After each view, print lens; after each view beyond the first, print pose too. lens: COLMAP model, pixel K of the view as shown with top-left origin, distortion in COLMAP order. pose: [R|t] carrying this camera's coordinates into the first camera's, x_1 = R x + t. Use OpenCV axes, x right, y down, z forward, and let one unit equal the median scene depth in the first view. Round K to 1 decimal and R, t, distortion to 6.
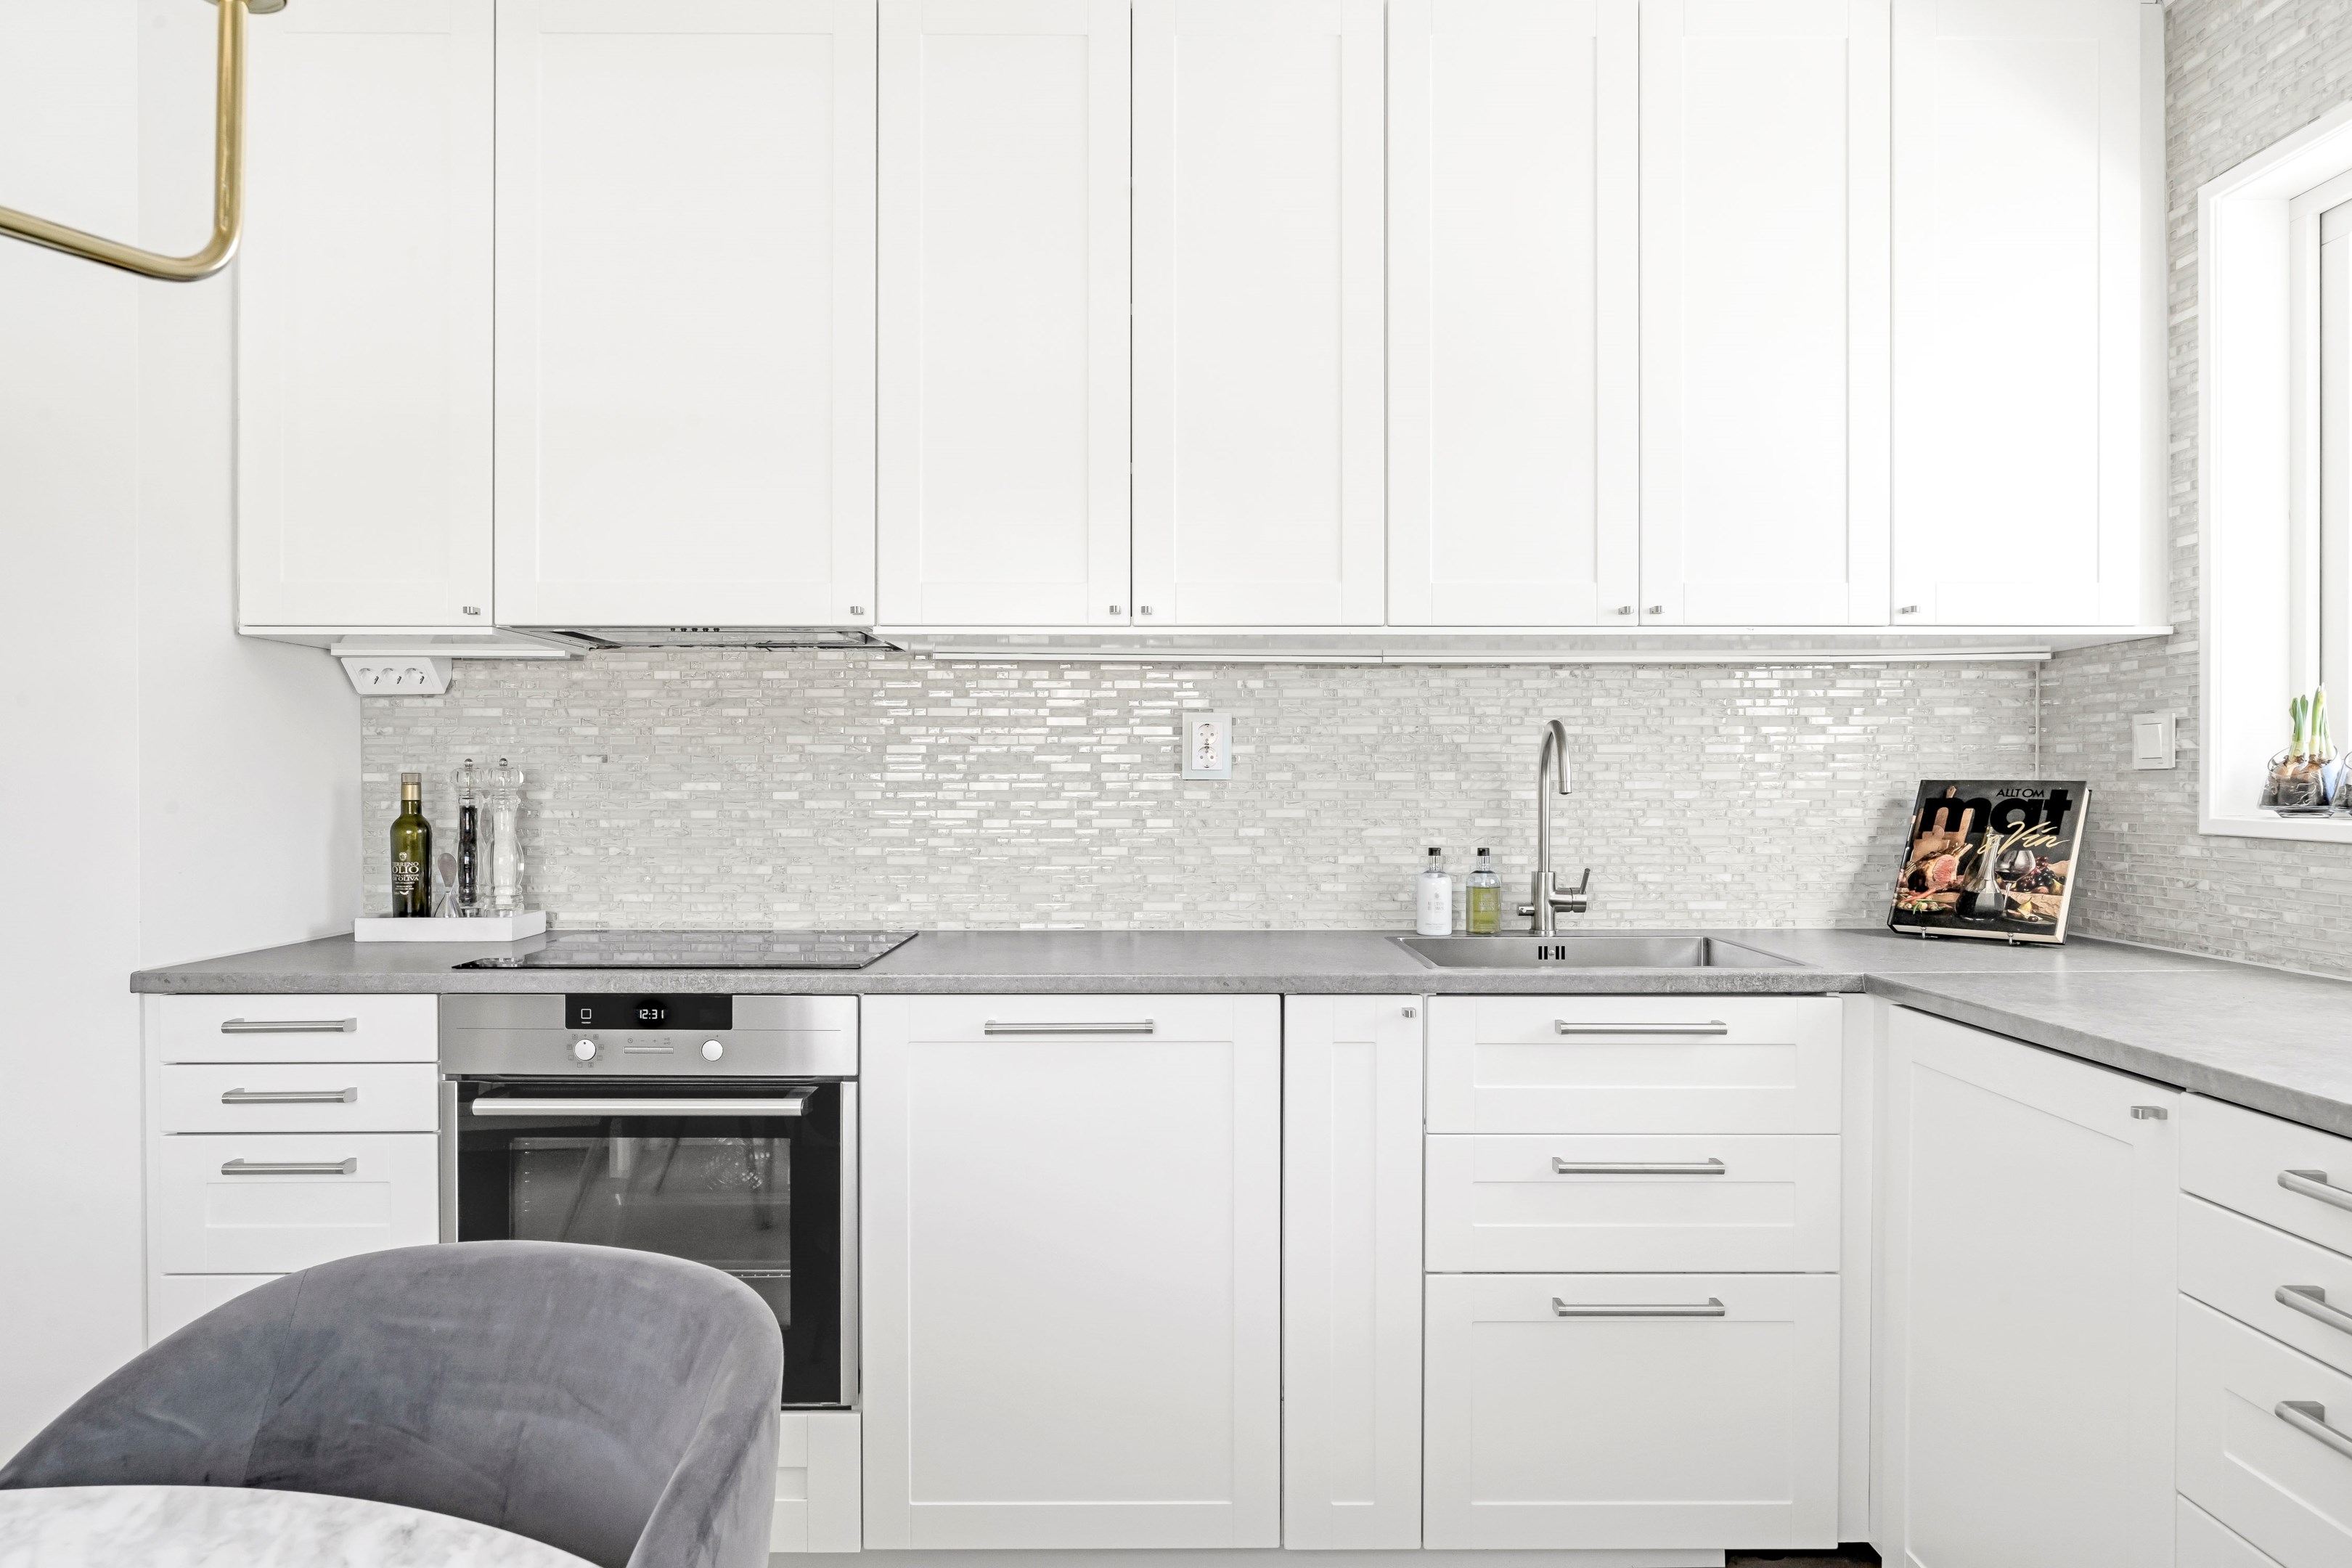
lens RADIAL K [[1496.0, 0, 1187.5], [0, 1496.0, 785.1], [0, 0, 1]] dist [-0.006453, -0.006012]
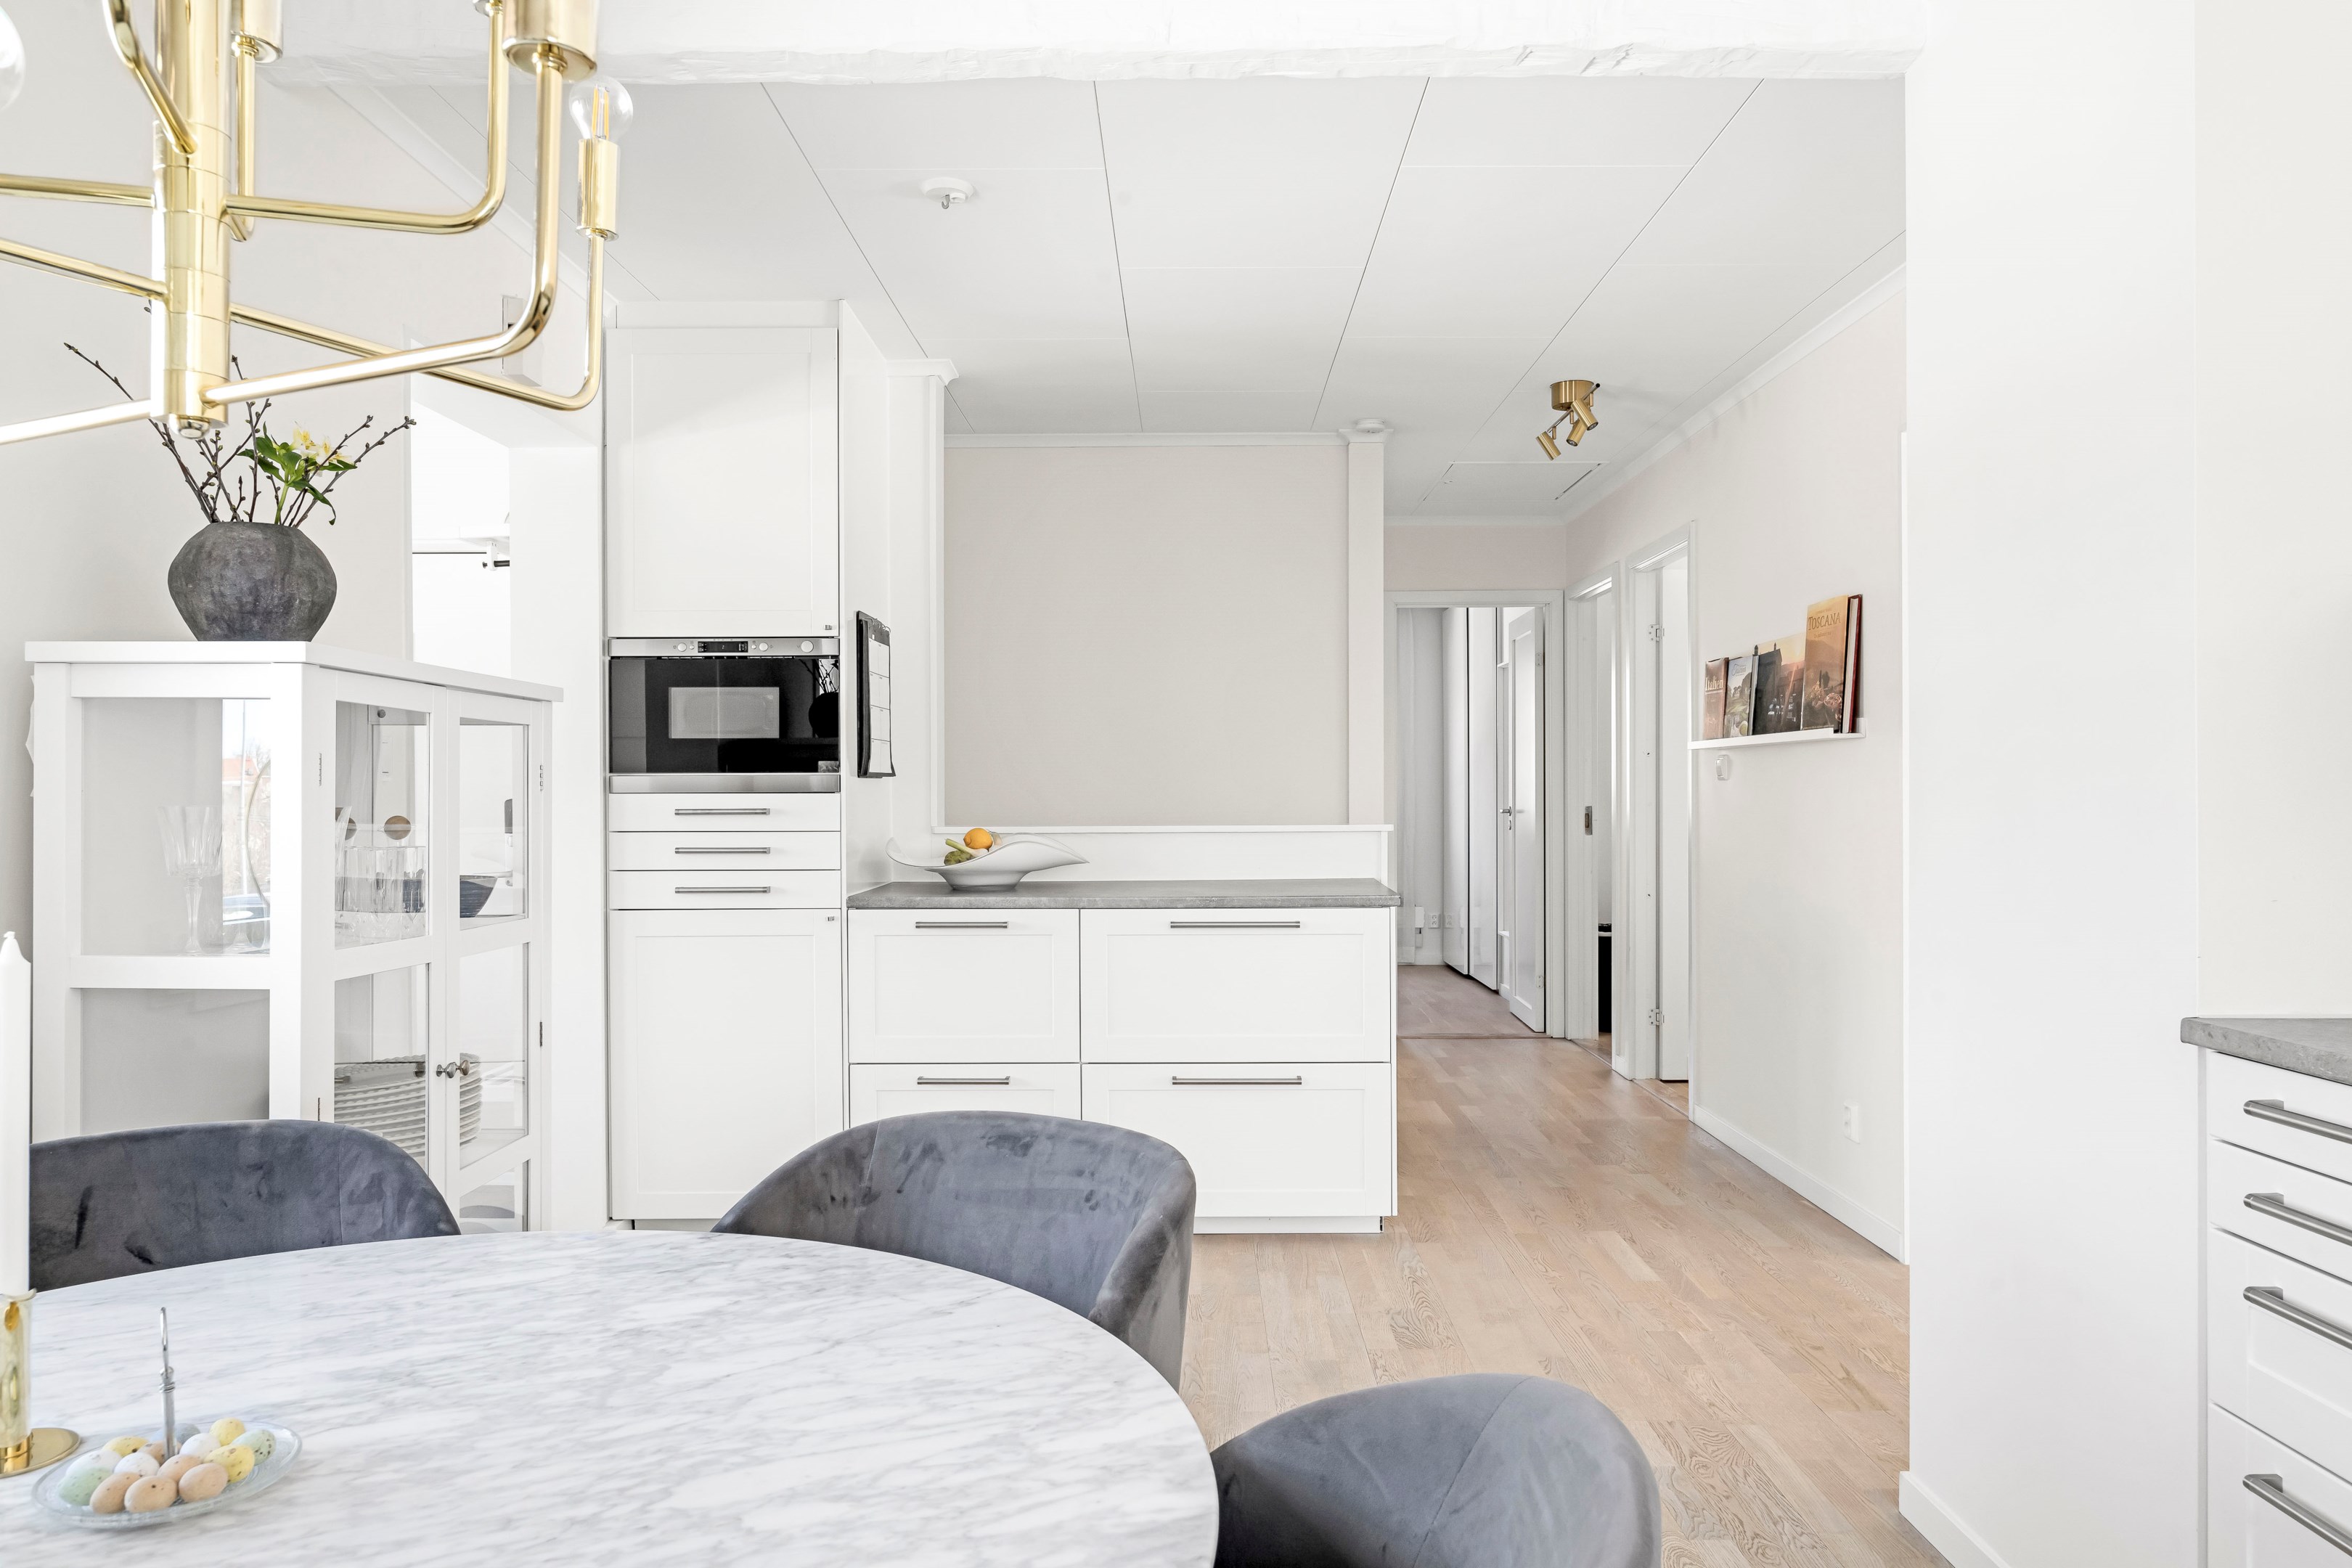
lens RADIAL K [[1496.0, 0, 1175.7], [0, 1496.0, 790.6], [0, 0, 1]] dist [-0.006453, -0.006012]
pose [[-0.017214, -0.001544, -0.999851, 0.090437], [0.003608, 0.999992, -0.001607, 0.000934], [0.999845, -0.003635, -0.017209, 0.356582]]
